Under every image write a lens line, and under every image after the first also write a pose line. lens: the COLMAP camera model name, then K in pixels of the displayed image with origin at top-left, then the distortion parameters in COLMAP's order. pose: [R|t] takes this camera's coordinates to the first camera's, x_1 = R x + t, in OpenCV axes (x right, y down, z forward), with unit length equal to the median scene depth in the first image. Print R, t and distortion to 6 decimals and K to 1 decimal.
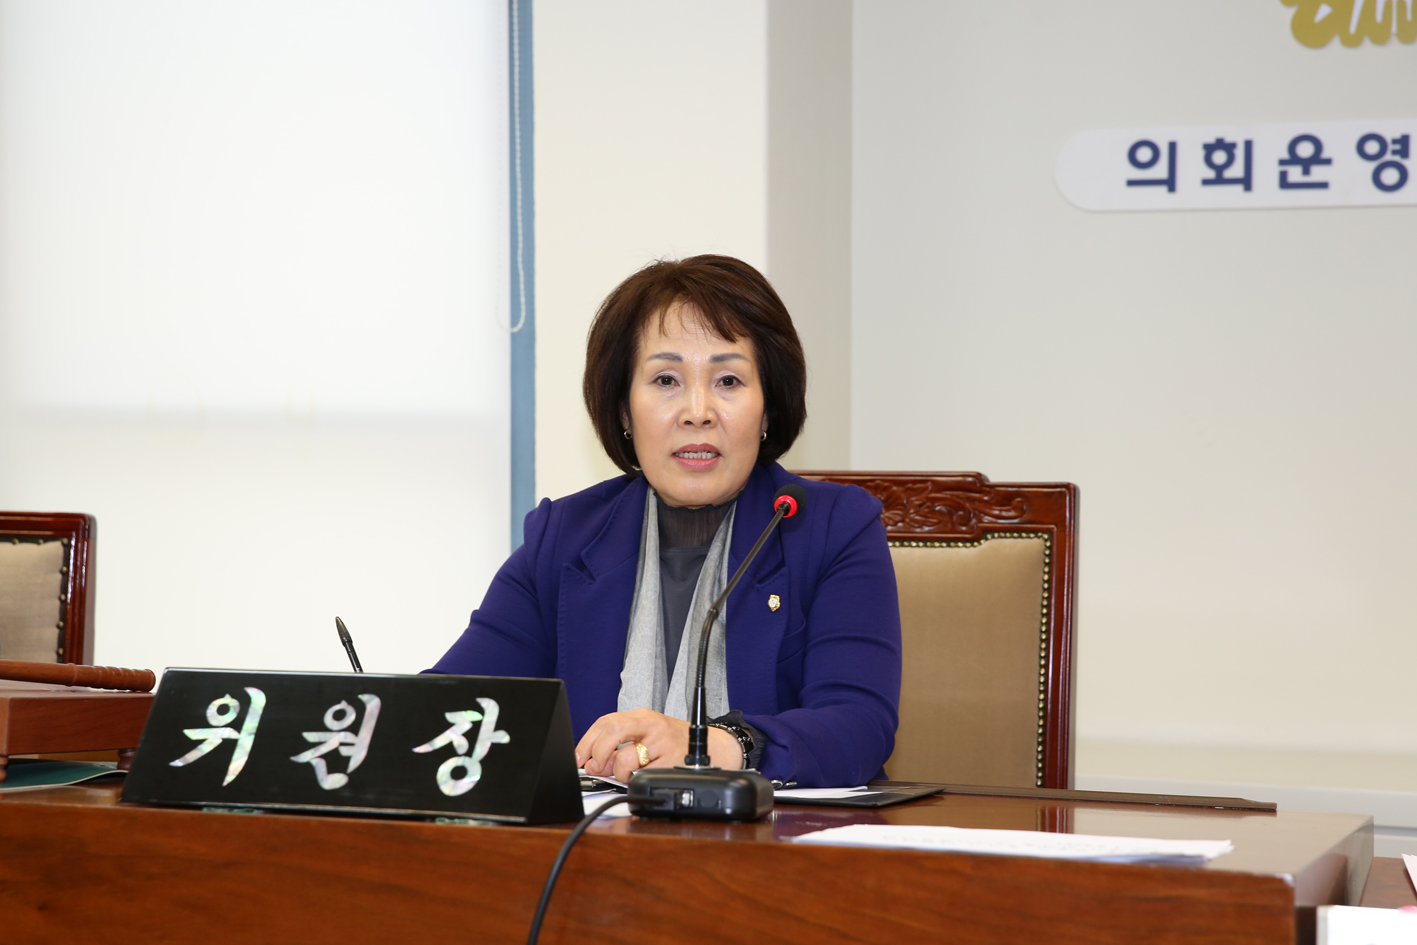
lens RADIAL K [[2679.6, 0, 708.5], [0, 2679.6, 472.5], [0, 0, 1]] dist [0.000877, 0.040728]
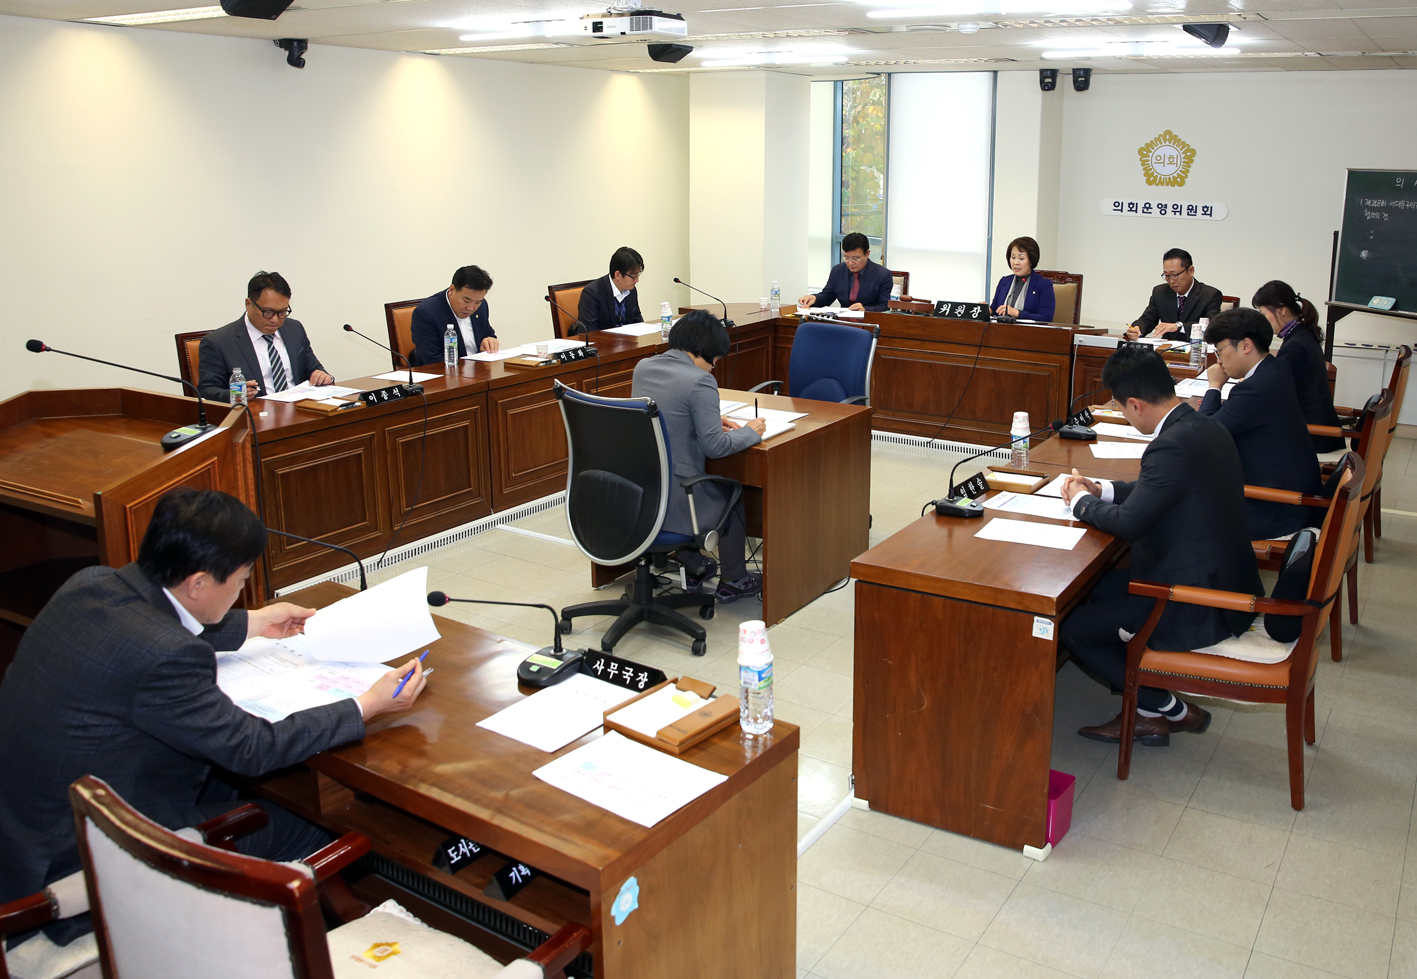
lens RADIAL K [[1321.9, 0, 708.5], [0, 1321.9, 489.5], [0, 0, 1]] dist [-0.081979, 0.003326]
pose [[0.965660, 0.063528, -0.251924, 0.091085], [-0.008880, 0.977149, 0.212369, -0.135701], [0.259659, -0.202839, 0.944158, -2.024604]]
